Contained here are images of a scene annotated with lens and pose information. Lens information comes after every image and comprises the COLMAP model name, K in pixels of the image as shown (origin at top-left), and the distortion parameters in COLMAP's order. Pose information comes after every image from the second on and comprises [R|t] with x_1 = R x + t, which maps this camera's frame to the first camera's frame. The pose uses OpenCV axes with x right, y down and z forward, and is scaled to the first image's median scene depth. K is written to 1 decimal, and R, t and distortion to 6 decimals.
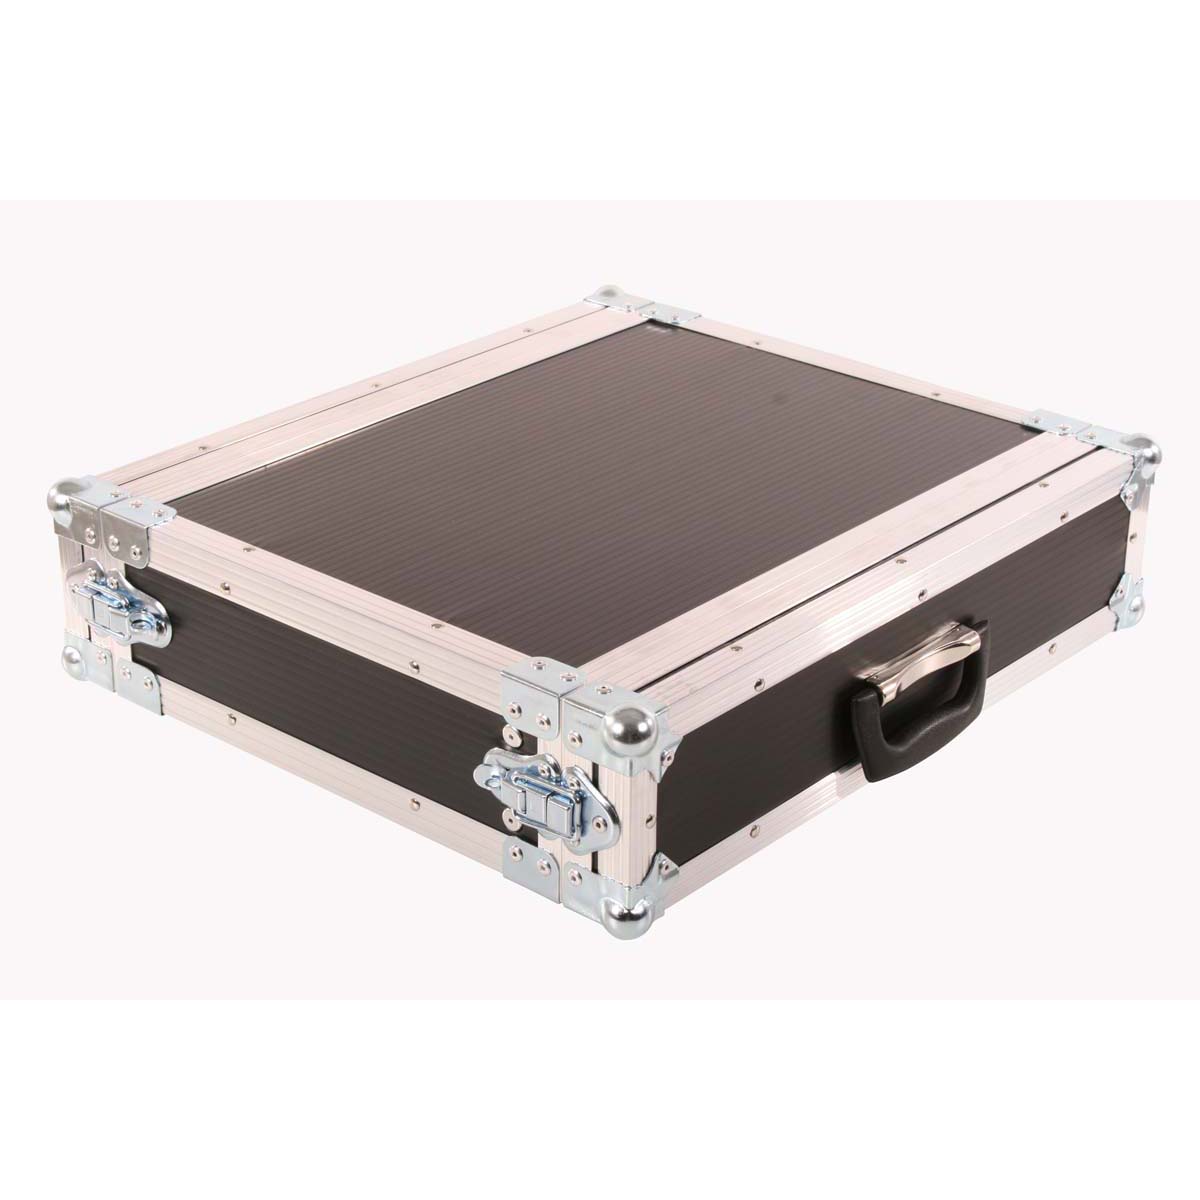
lens RADIAL K [[2548.7, 0, 605.9], [0, 2548.7, 600.9], [0, 0, 1]] dist [0.108282, 0.000000]
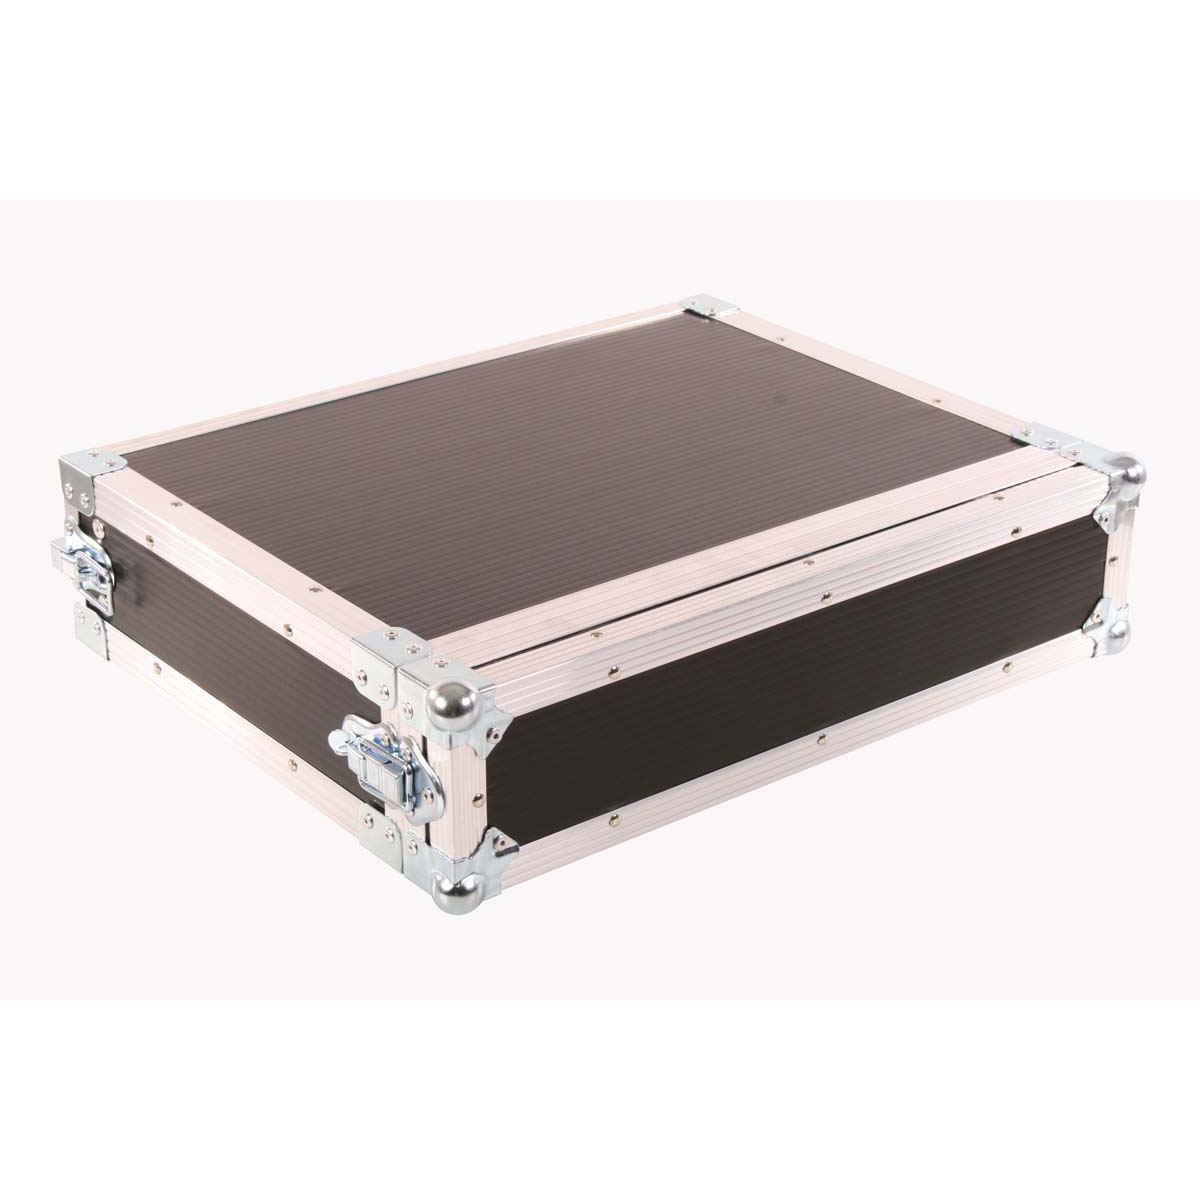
lens RADIAL K [[2595.6, 0, 595.6], [0, 2595.6, 596.1], [0, 0, 1]] dist [0.137706, 0.000000]
pose [[0.982099, 0.076174, -0.172275, 0.200867], [-0.076961, 0.997032, 0.002117, 0.001446], [0.171925, 0.011179, 0.985047, 0.003122]]
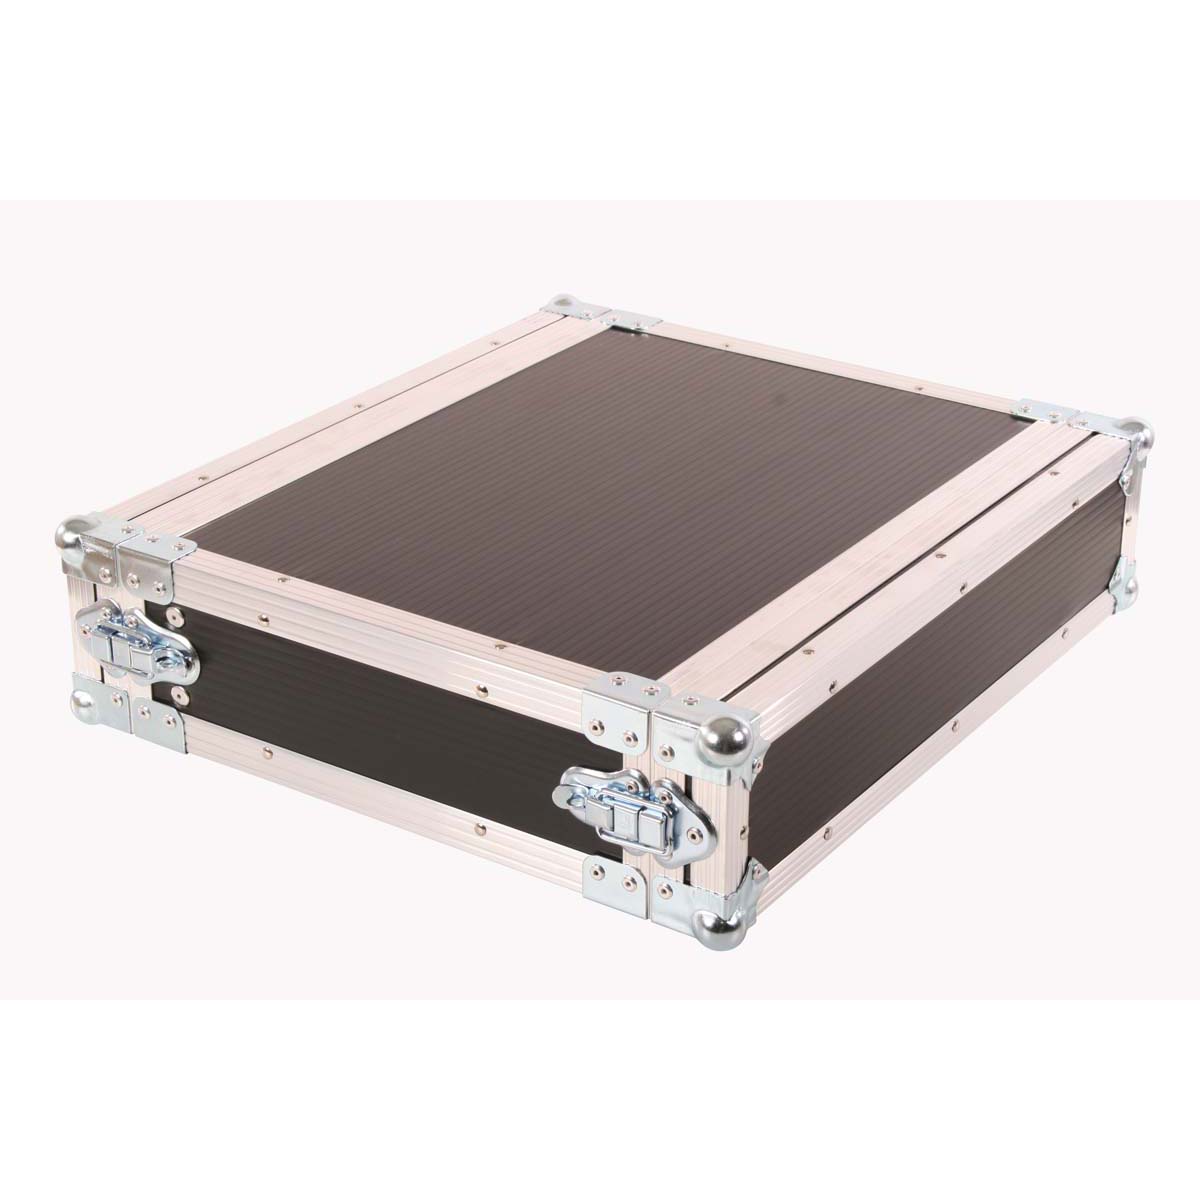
lens RADIAL K [[2548.7, 0, 603.3], [0, 2548.7, 602.6], [0, 0, 1]] dist [0.108282, 0.000000]
pose [[0.992967, -0.054743, 0.104977, -0.117900], [0.054901, 0.998491, 0.001387, -0.005644], [-0.104894, 0.004386, 0.994474, 0.015552]]
